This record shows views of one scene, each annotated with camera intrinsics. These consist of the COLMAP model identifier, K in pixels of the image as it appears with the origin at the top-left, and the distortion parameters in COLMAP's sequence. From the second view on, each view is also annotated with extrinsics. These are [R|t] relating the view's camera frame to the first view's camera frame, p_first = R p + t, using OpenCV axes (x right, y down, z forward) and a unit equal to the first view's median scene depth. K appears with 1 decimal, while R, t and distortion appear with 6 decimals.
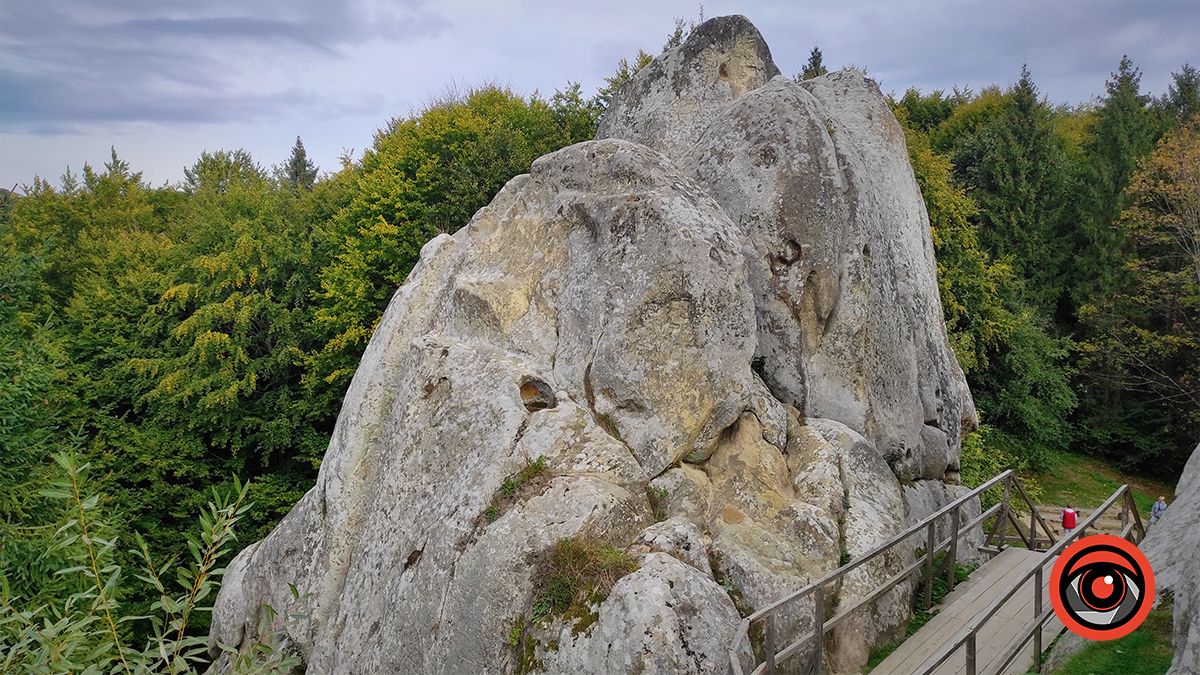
lens RADIAL K [[880.0, 0, 600.0], [0, 880.0, 337.5], [0, 0, 1]] dist [0.088068, -0.101920]
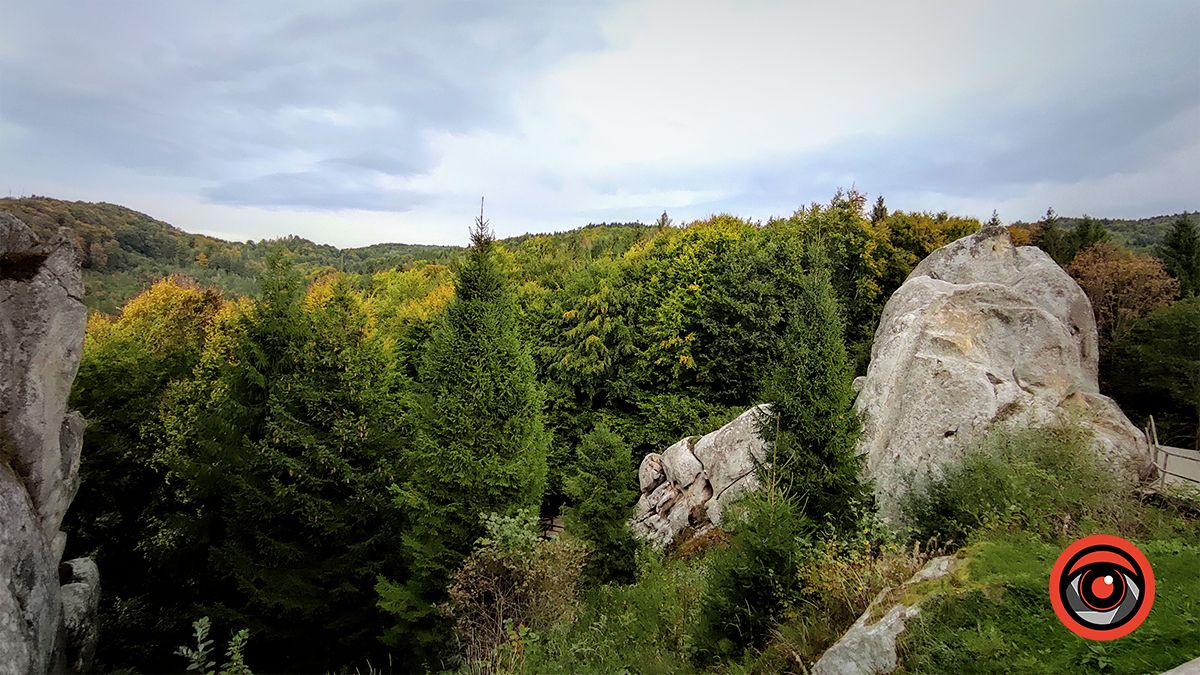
lens RADIAL K [[546.0, 0, 603.8], [0, 546.0, 332.5], [0, 0, 1]] dist [-0.036481, 0.019025]
pose [[0.996381, 0.046731, -0.071004, -1.088331], [-0.047646, 0.998801, -0.011239, -0.003237], [0.070394, 0.014581, 0.997413, -0.729790]]
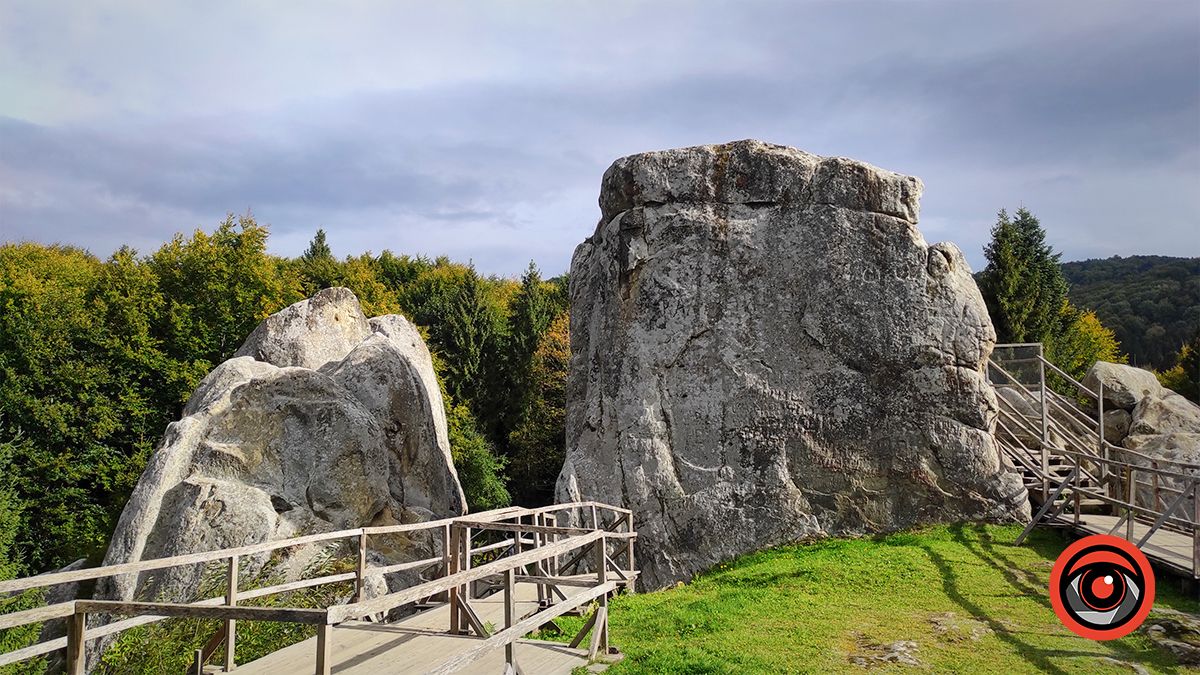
lens RADIAL K [[880.0, 0, 600.0], [0, 880.0, 337.5], [0, 0, 1]] dist [0.088068, -0.101920]
pose [[0.826097, 0.036713, 0.562331, -0.563579], [0.039211, 0.991712, -0.122349, -0.031424], [-0.562162, 0.123121, 0.817811, -0.993474]]
